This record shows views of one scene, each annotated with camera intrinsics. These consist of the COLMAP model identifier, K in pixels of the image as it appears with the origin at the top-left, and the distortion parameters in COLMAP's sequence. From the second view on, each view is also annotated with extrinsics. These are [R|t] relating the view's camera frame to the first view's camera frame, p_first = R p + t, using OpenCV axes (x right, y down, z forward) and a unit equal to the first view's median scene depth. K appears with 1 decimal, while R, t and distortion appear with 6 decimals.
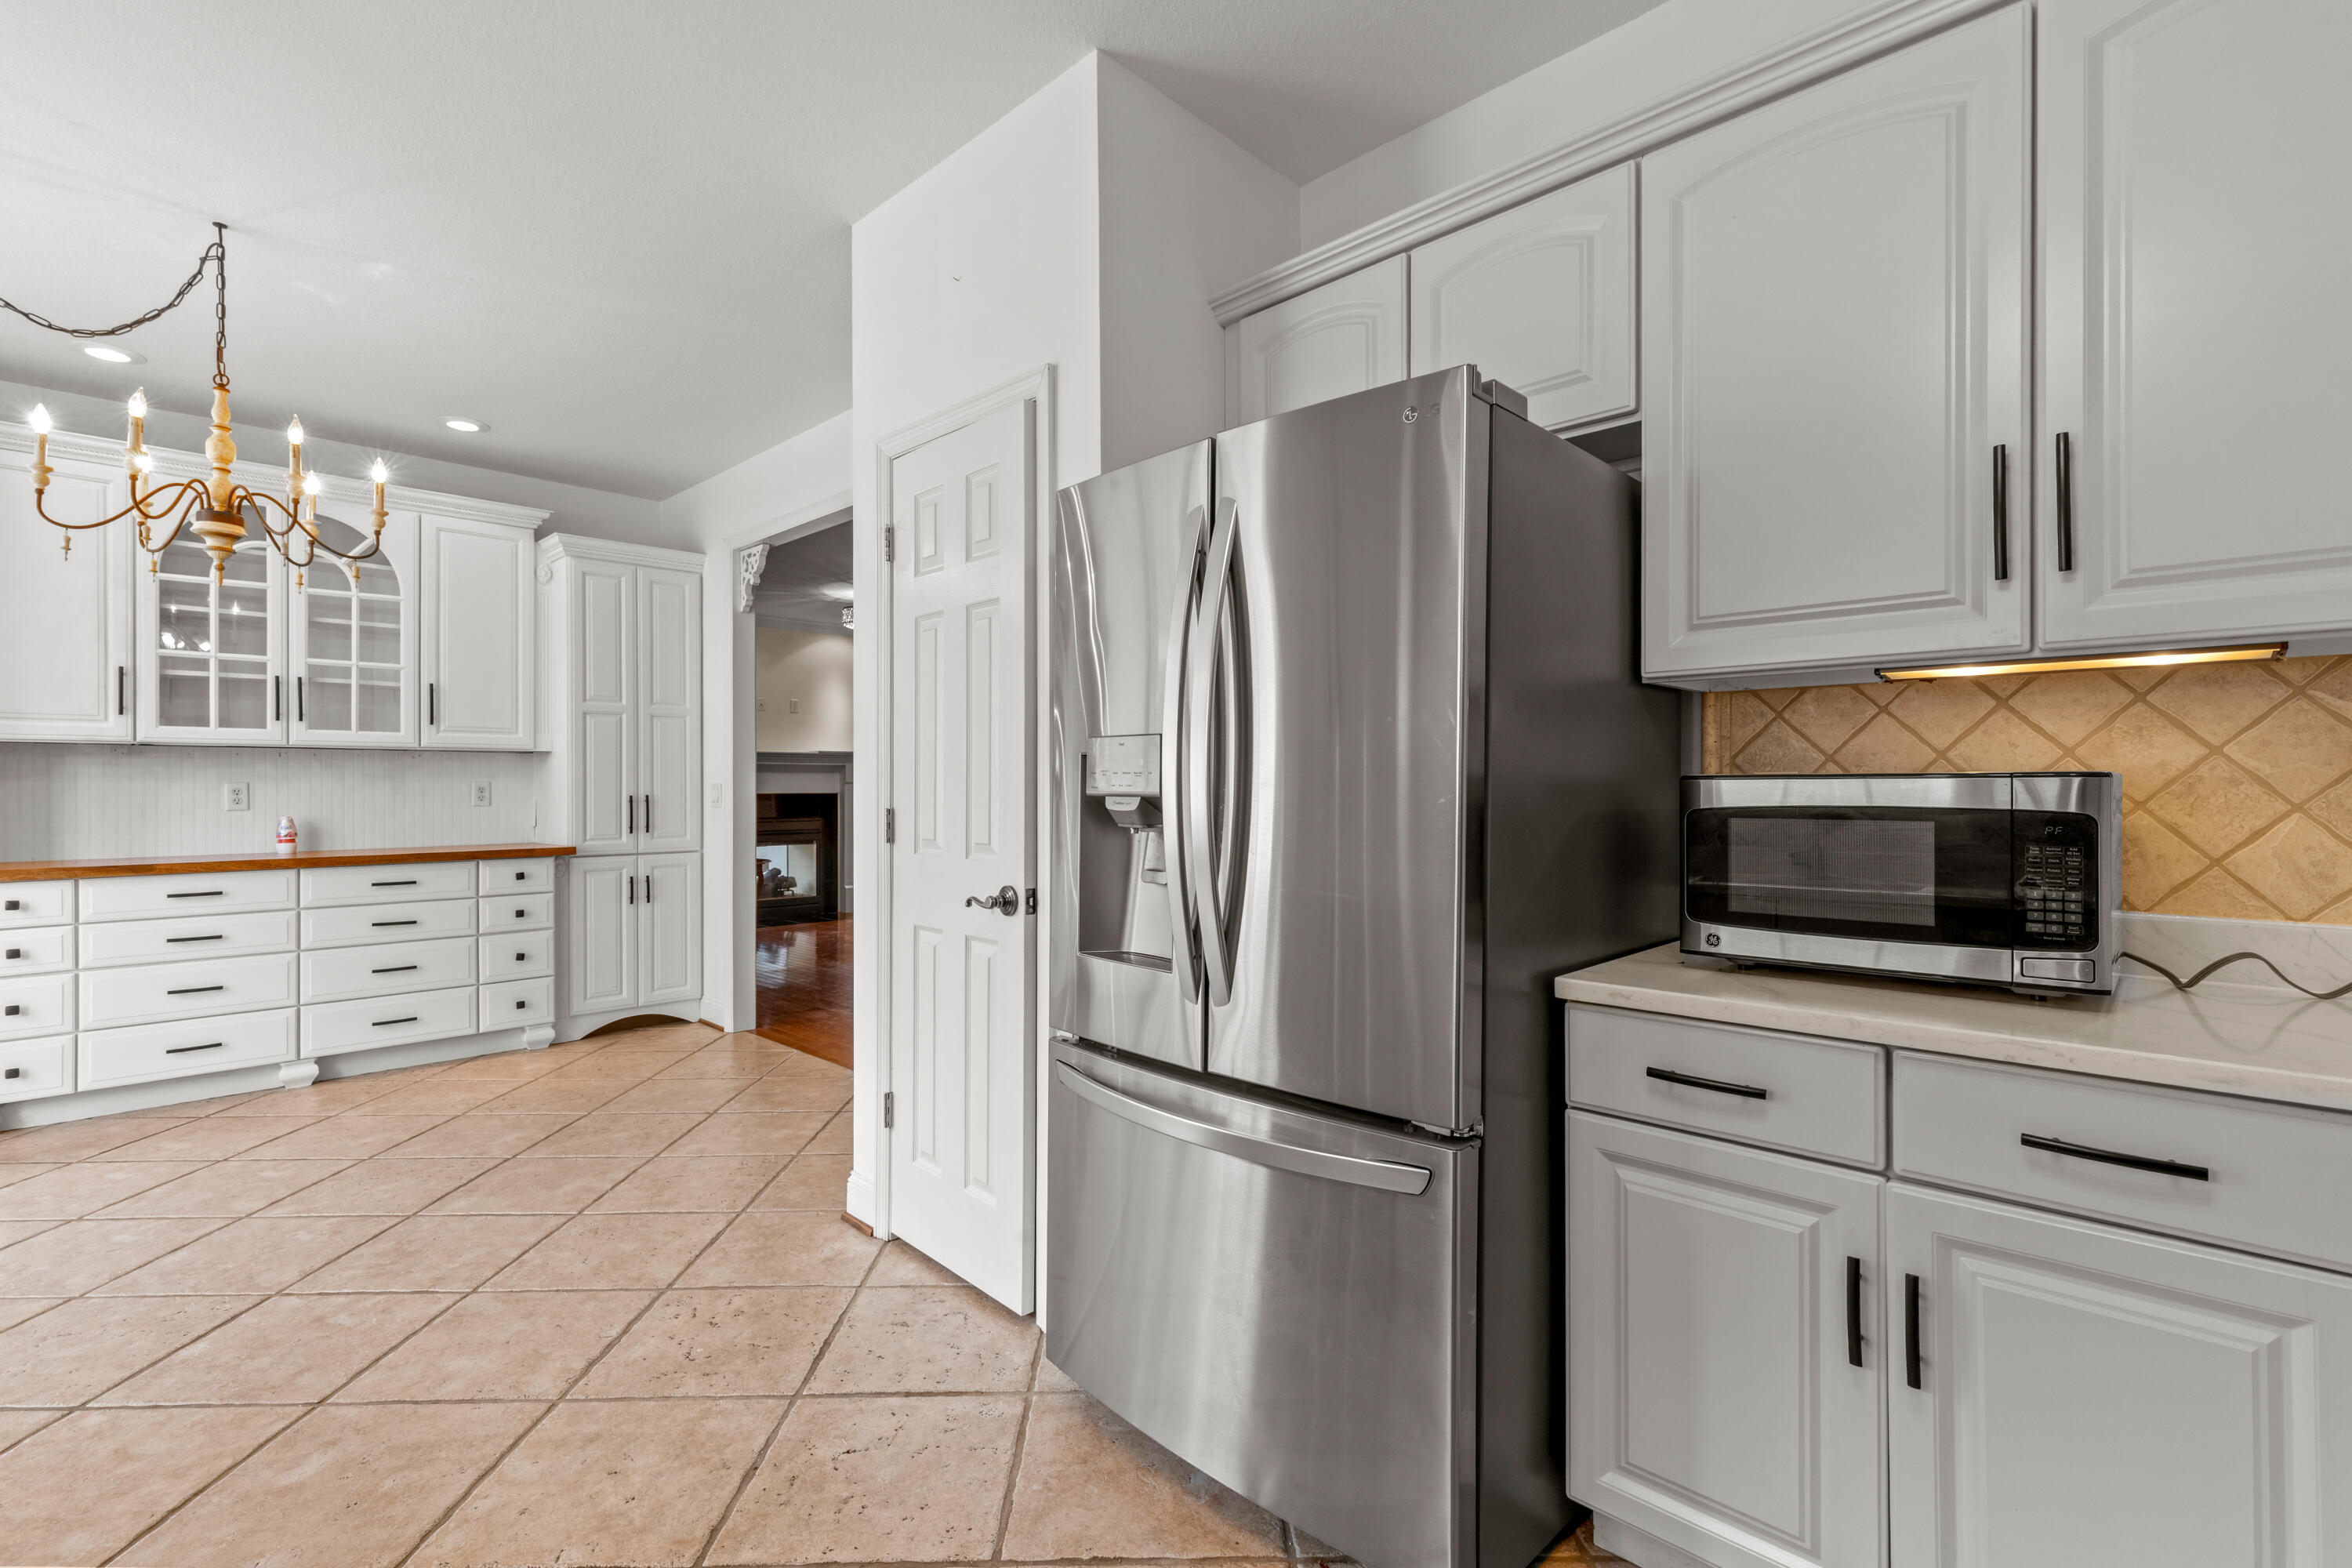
lens RADIAL K [[1076.4, 0, 1153.8], [0, 1076.4, 783.7], [0, 0, 1]] dist [0.009583, -0.000601]
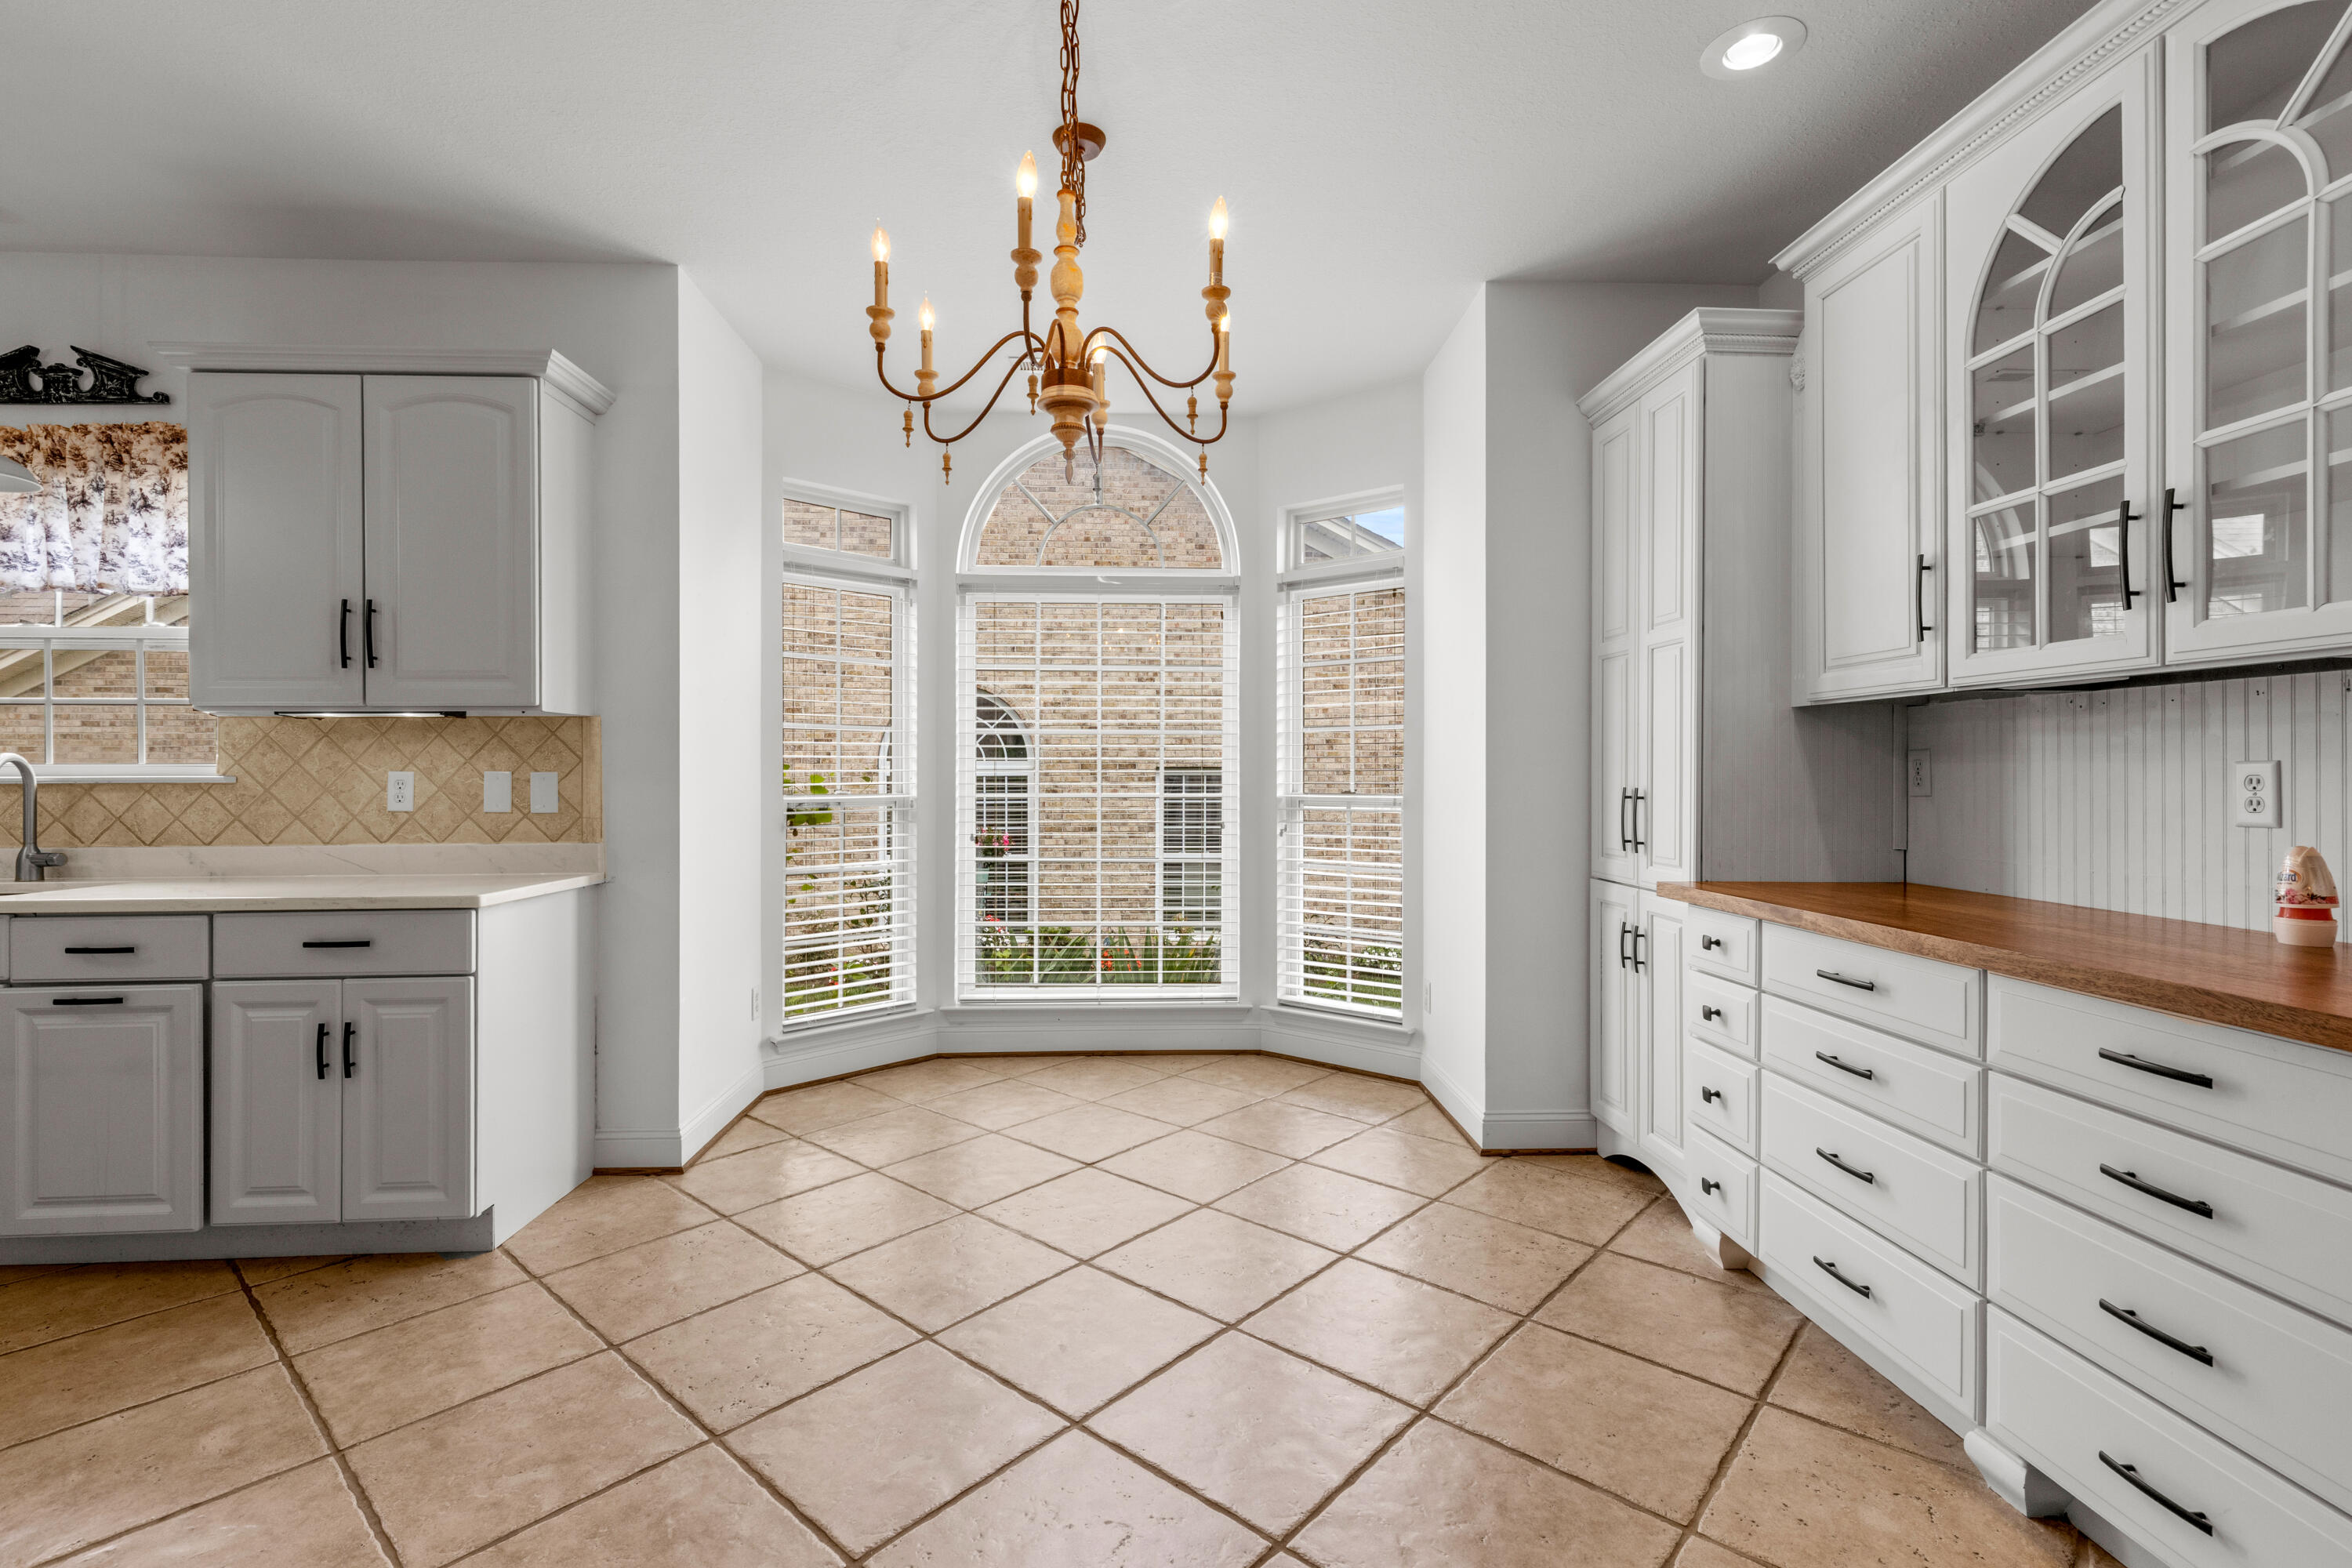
lens RADIAL K [[1076.4, 0, 1183.5], [0, 1076.4, 762.0], [0, 0, 1]] dist [0.009583, -0.000601]
pose [[-0.667511, -0.005403, -0.744580, -0.273375], [0.003999, 0.999933, -0.010841, 0.002576], [0.744589, -0.010214, -0.667445, 1.044390]]
